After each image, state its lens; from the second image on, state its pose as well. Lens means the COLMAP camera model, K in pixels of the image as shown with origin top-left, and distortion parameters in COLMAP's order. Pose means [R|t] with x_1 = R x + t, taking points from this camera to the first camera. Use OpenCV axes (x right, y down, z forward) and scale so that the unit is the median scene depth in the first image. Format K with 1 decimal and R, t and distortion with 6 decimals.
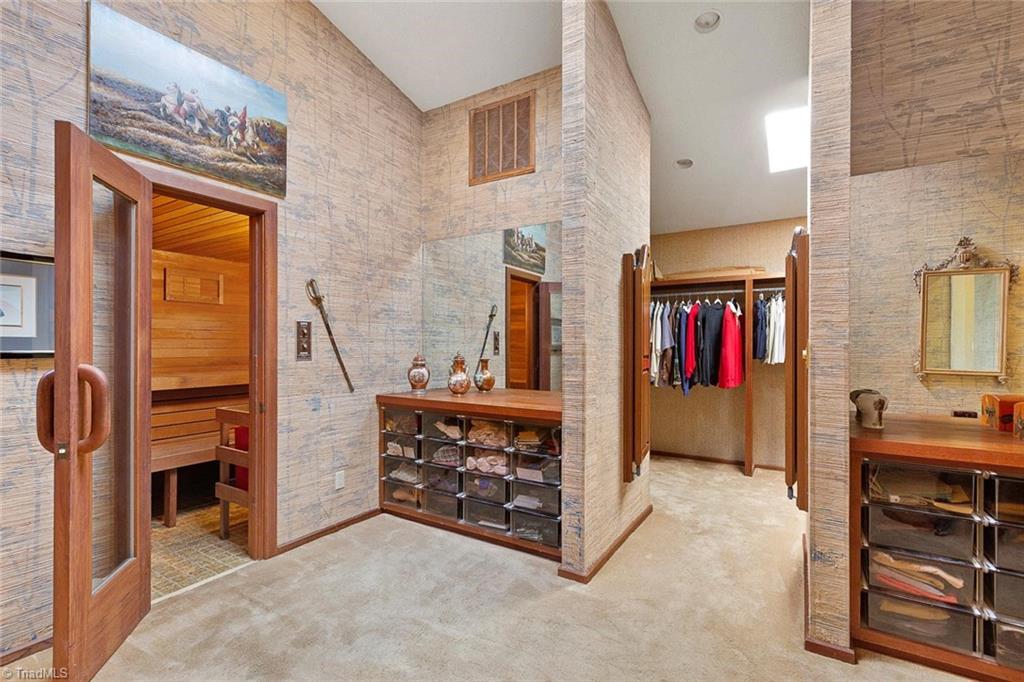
lens RADIAL K [[463.2, 0, 510.0], [0, 463.2, 343.0], [0, 0, 1]] dist [-0.005737, -0.000231]
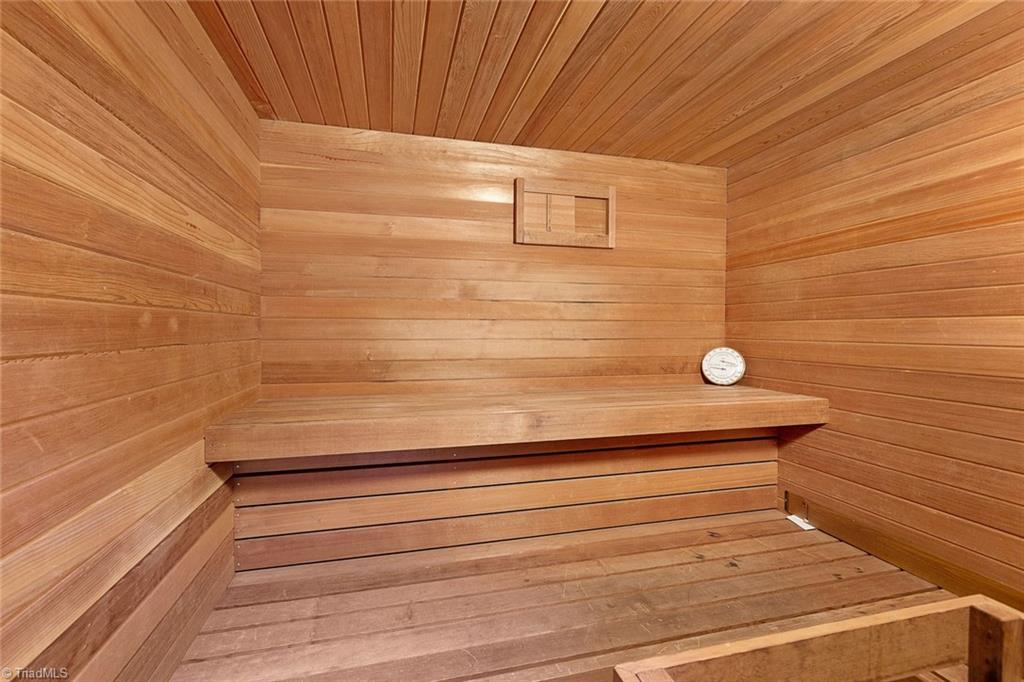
lens RADIAL K [[463.2, 0, 511.3], [0, 463.2, 336.8], [0, 0, 1]] dist [-0.005737, -0.000231]
pose [[0.729114, 0.007687, -0.684349, -0.382459], [0.000924, 0.999925, 0.012217, 0.002101], [0.684392, -0.009540, 0.729052, 0.594495]]
